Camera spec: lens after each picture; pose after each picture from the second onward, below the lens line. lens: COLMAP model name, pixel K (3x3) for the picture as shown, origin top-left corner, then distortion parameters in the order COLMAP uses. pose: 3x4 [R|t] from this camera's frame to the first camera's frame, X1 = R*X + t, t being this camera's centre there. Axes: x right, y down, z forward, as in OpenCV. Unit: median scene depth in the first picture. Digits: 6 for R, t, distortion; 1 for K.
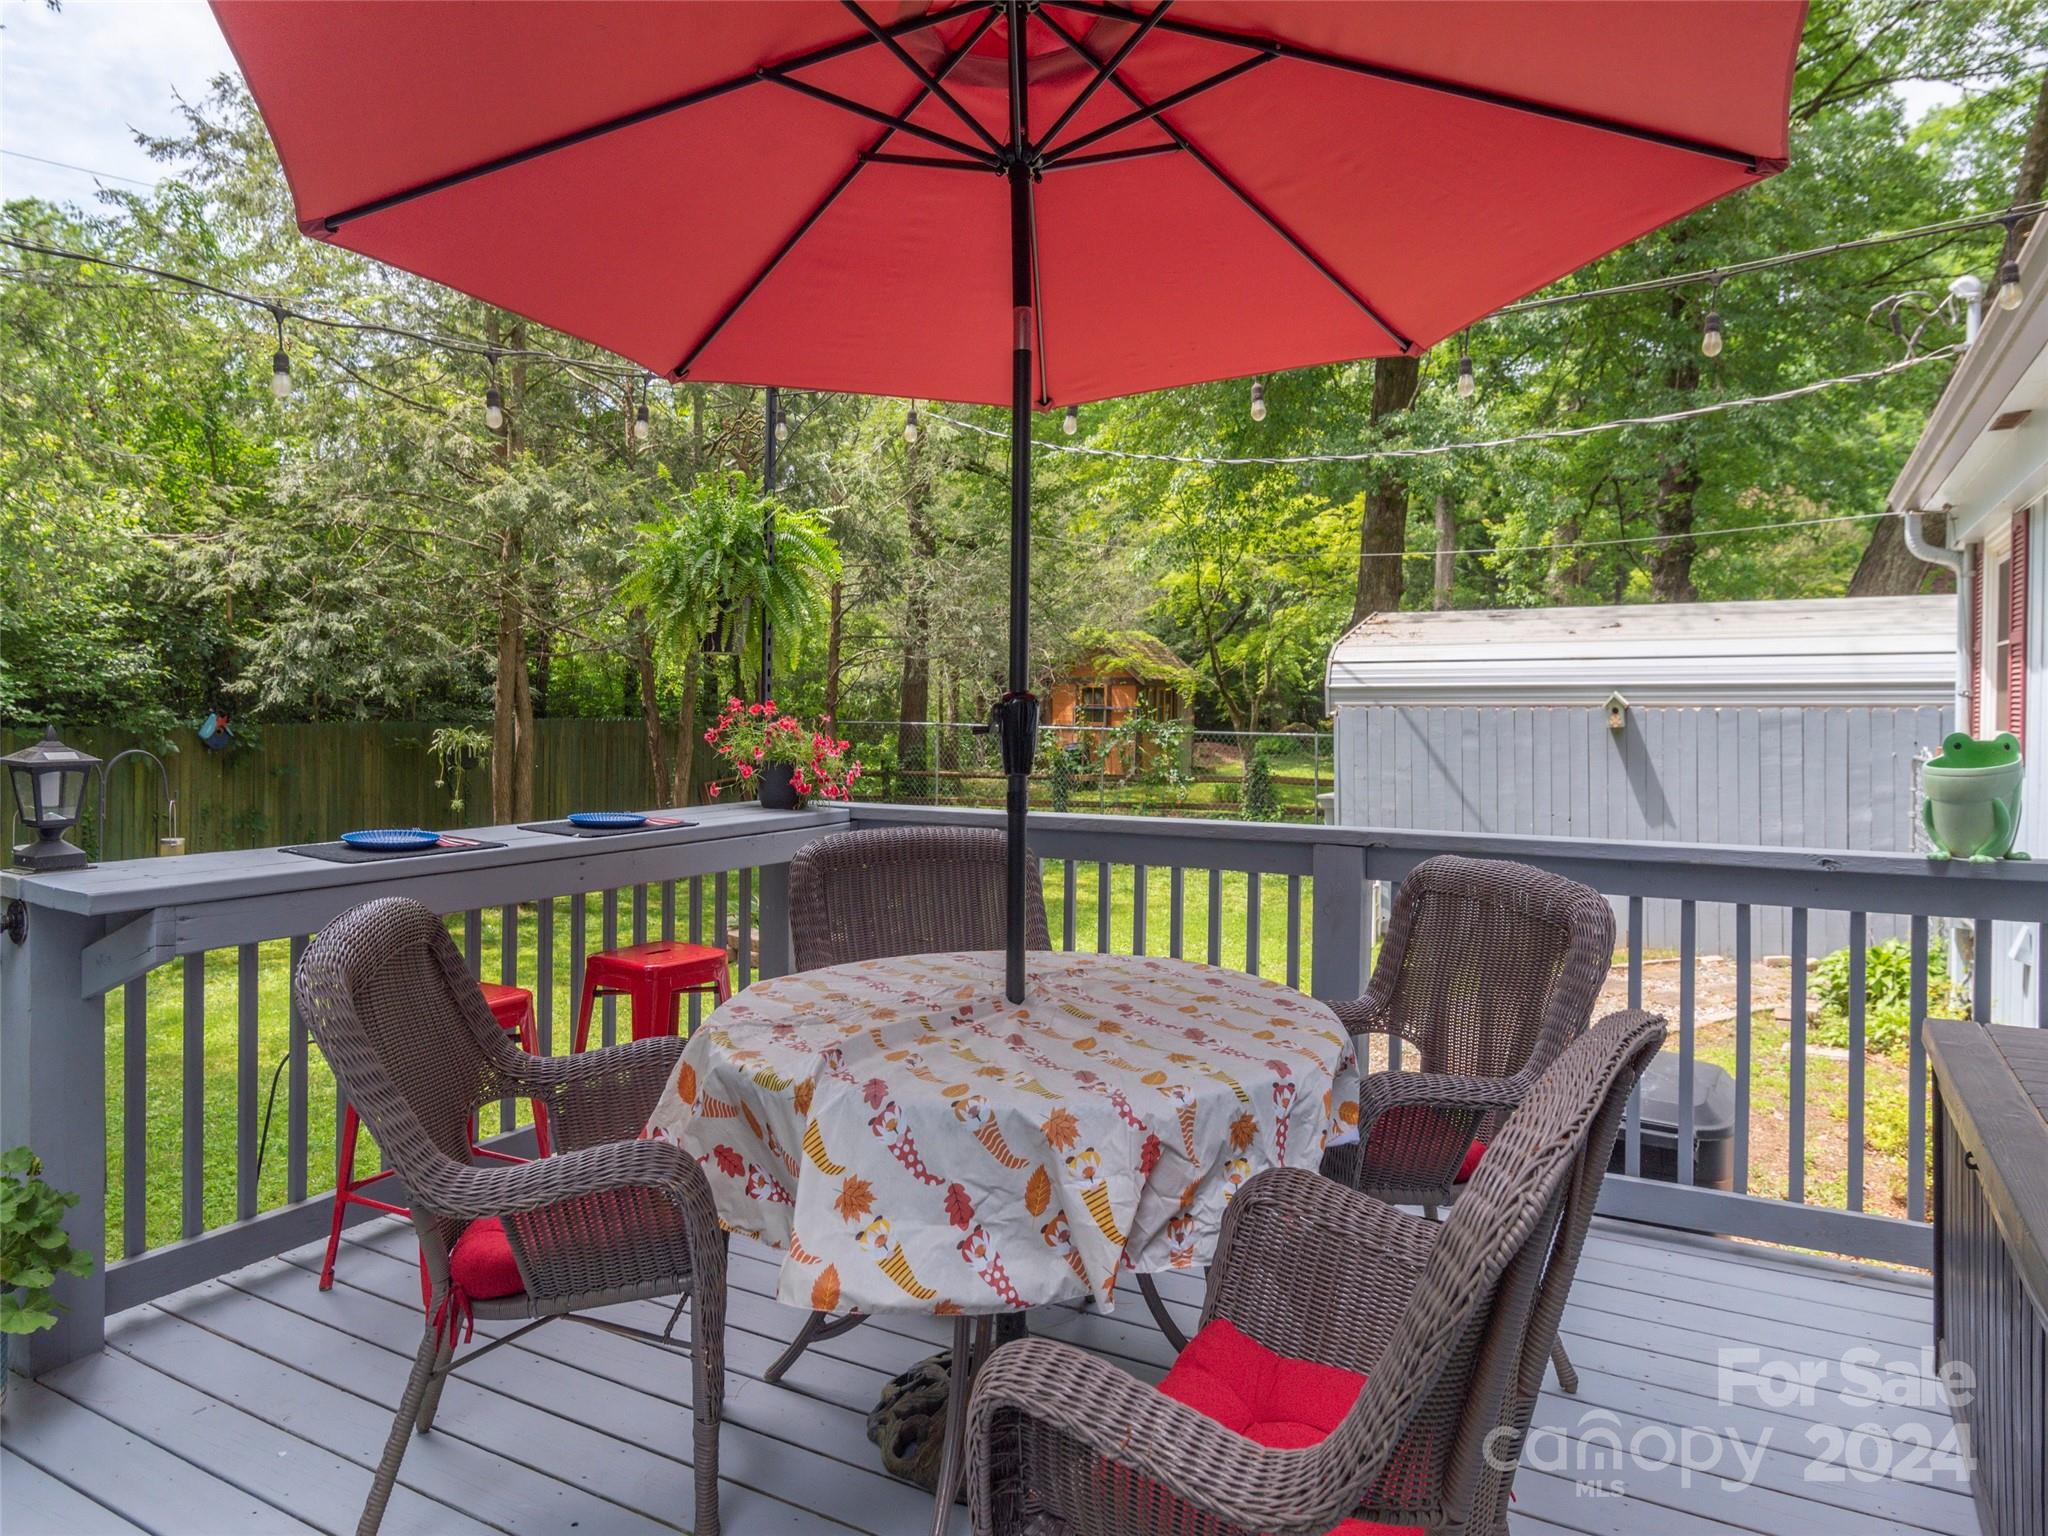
lens RADIAL K [[1334.3, 0, 1024.0], [0, 1334.3, 768.0], [0, 0, 1]] dist [-0.003736, -0.000665]
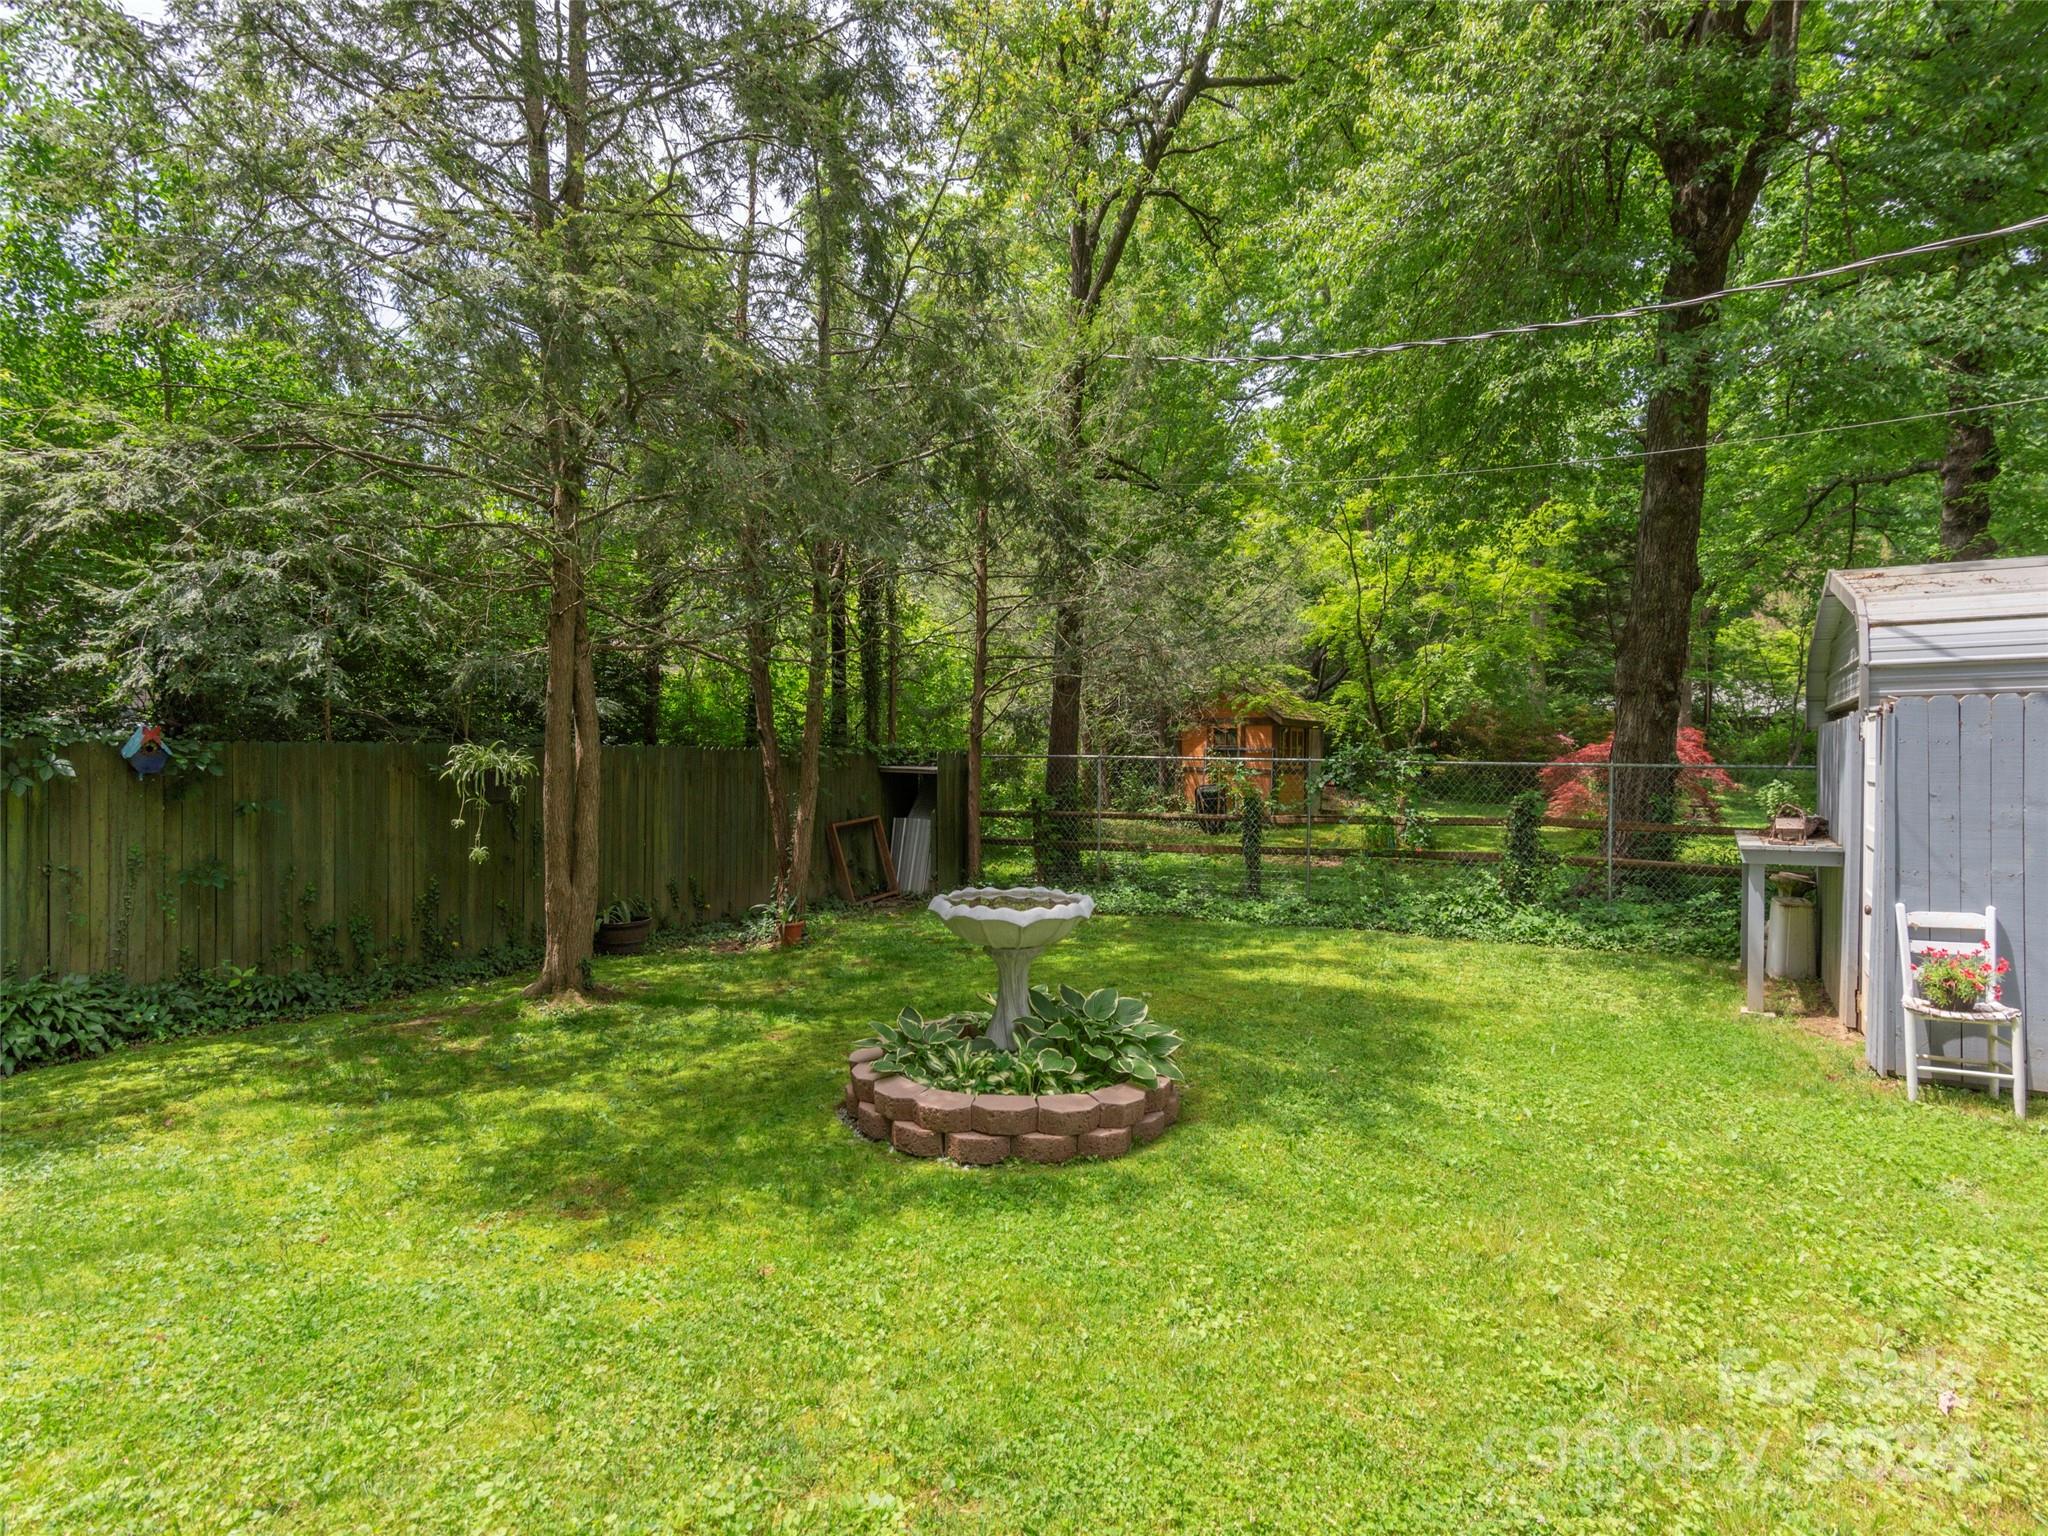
lens RADIAL K [[1021.3, 0, 1024.0], [0, 1021.3, 768.0], [0, 0, 1]] dist [-0.023947, -0.000187]
pose [[0.998502, -0.007207, -0.054234, -0.122060], [0.004518, 0.998762, -0.049536, 0.011273], [0.054524, 0.049217, 0.997299, 0.527940]]
